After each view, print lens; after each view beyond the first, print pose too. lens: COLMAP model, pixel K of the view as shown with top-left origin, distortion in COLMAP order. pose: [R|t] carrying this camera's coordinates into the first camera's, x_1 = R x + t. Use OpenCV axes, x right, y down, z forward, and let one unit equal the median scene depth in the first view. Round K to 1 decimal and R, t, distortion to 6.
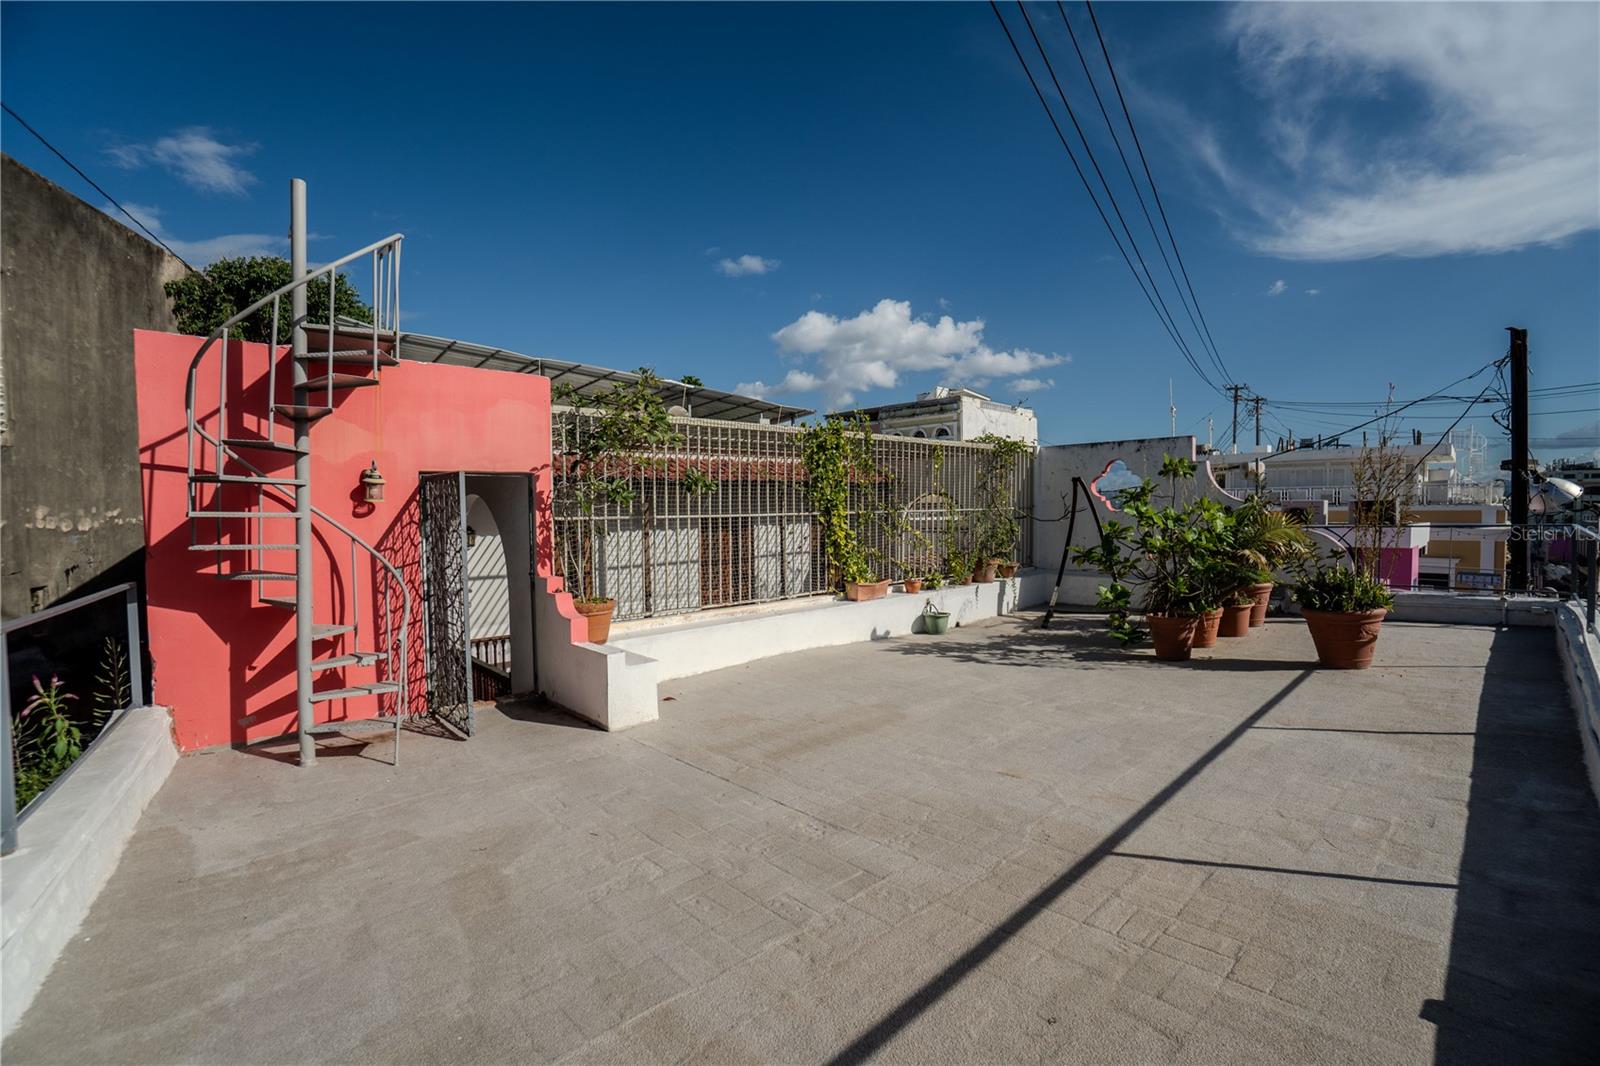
lens RADIAL K [[712.6, 0, 770.8], [0, 712.6, 535.7], [0, 0, 1]] dist [-0.071227, 0.032925]
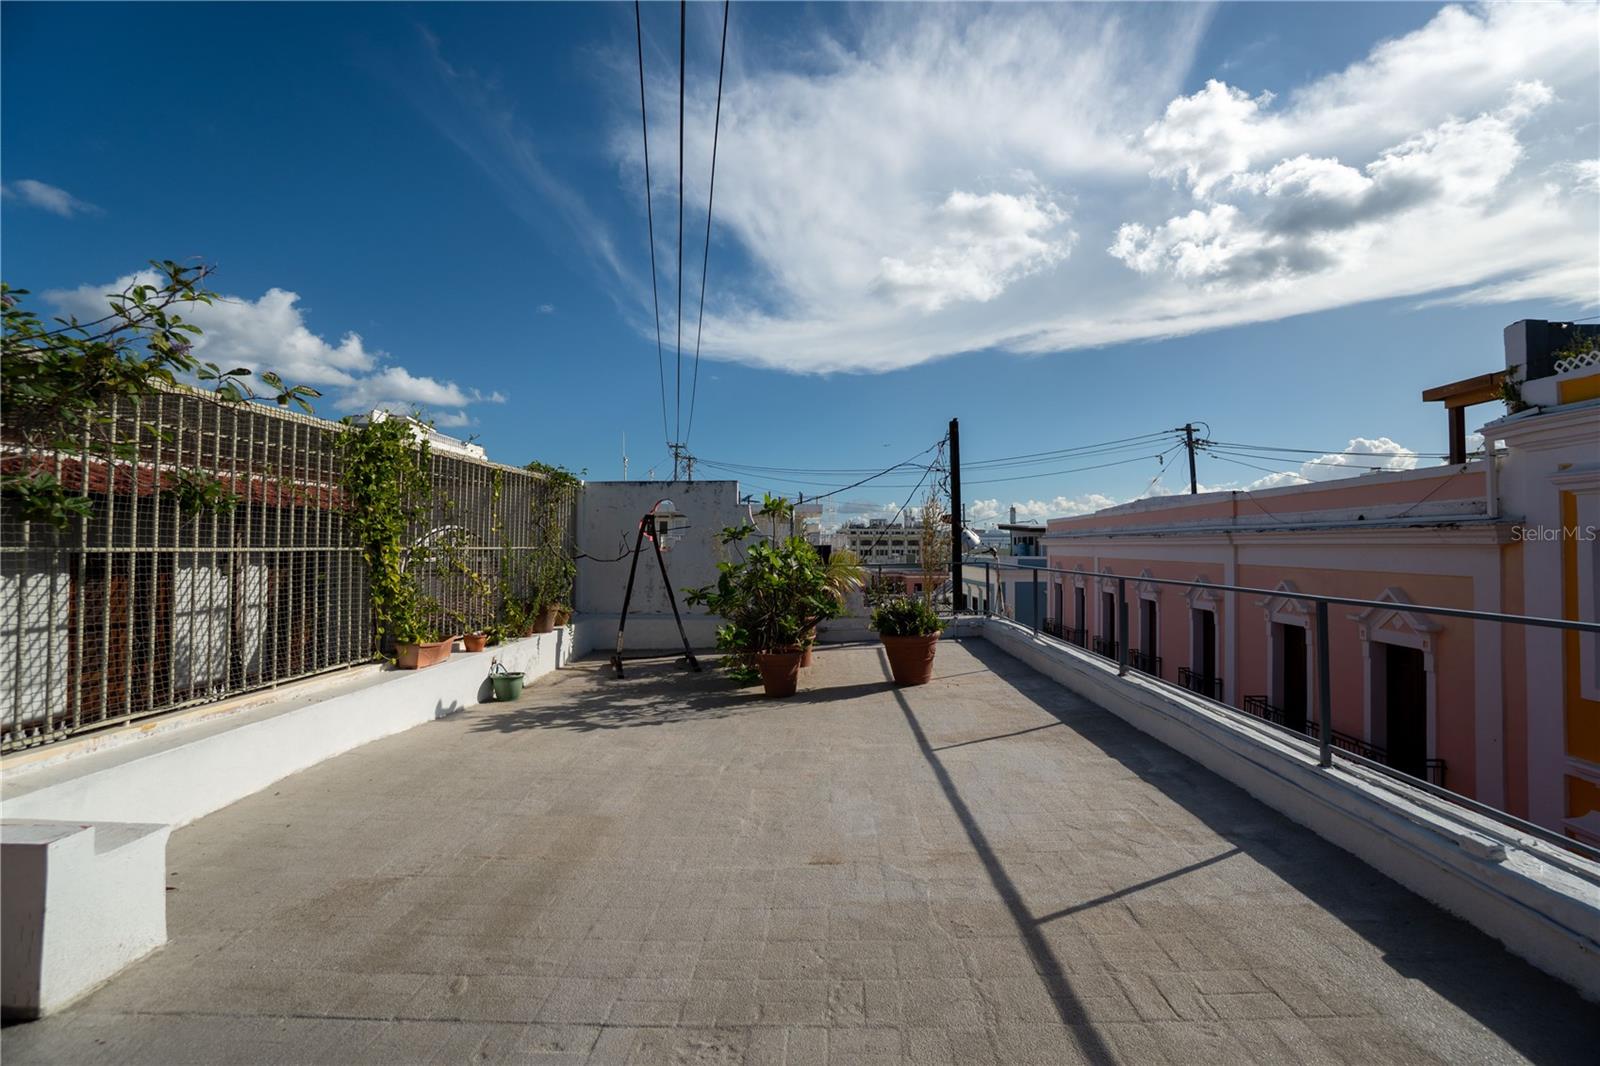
lens RADIAL K [[712.6, 0, 770.8], [0, 712.6, 535.7], [0, 0, 1]] dist [-0.071227, 0.032925]
pose [[0.688603, 0.028003, 0.724597, -0.150916], [0.017614, 0.998313, -0.055320, 0.001293], [-0.724924, 0.050857, 0.686949, 0.224367]]
